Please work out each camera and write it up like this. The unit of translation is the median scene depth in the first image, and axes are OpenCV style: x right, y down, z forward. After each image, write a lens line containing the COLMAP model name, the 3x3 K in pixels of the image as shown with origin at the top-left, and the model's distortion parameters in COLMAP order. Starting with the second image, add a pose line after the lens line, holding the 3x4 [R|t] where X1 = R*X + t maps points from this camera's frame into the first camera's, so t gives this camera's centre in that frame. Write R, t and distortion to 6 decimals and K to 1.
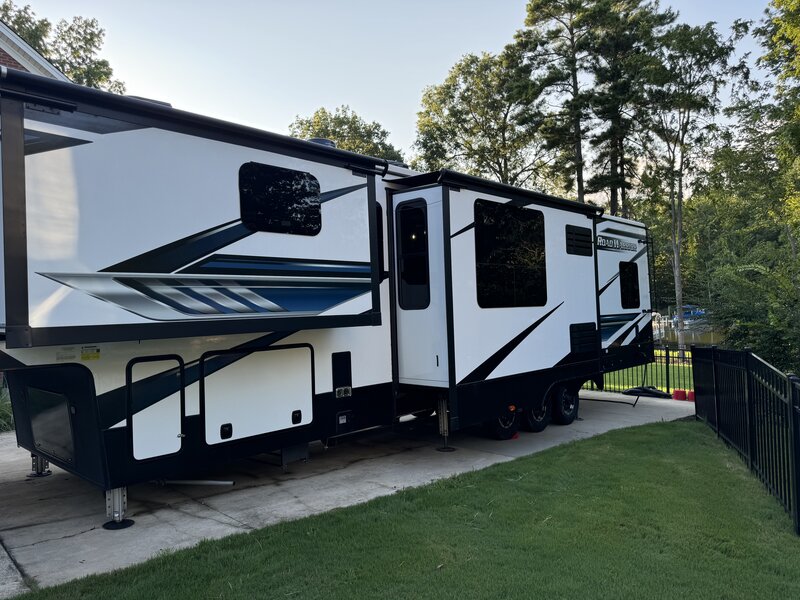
lens RADIAL K [[567.4, 0, 402.8], [0, 567.4, 301.8], [0, 0, 1]] dist [0.029791, -0.031927]
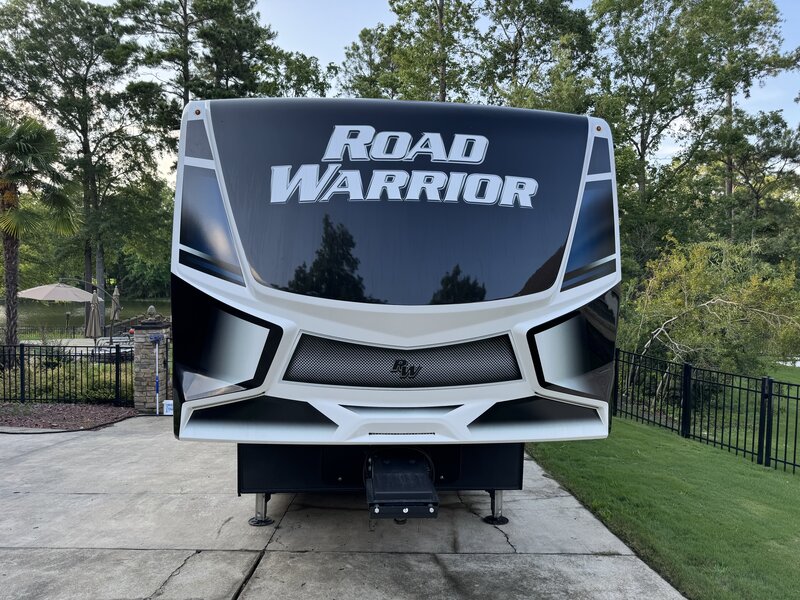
lens RADIAL K [[567.4, 0, 402.8], [0, 567.4, 301.8], [0, 0, 1]] dist [0.029791, -0.031927]
pose [[0.662633, 0.026223, 0.748485, -0.216864], [-0.053776, 0.998473, 0.012626, -0.008699], [-0.747011, -0.048617, 0.663031, 0.056285]]
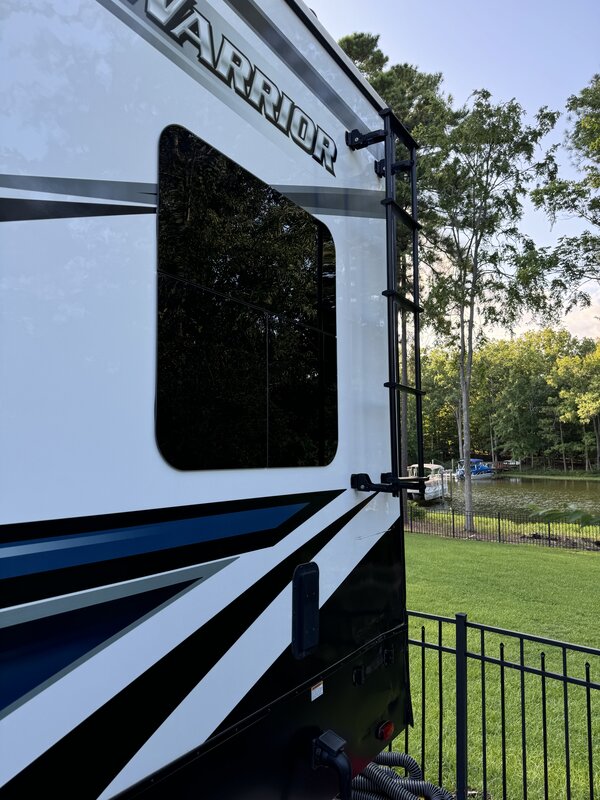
lens RADIAL K [[567.4, 0, 298.0], [0, 567.4, 403.3], [0, 0, 1]] dist [0.029791, -0.031927]
pose [[0.984004, 0.060067, 0.167717, 0.132085], [-0.048650, 0.996262, -0.071378, 0.001752], [-0.171377, 0.062077, 0.983248, 0.291627]]
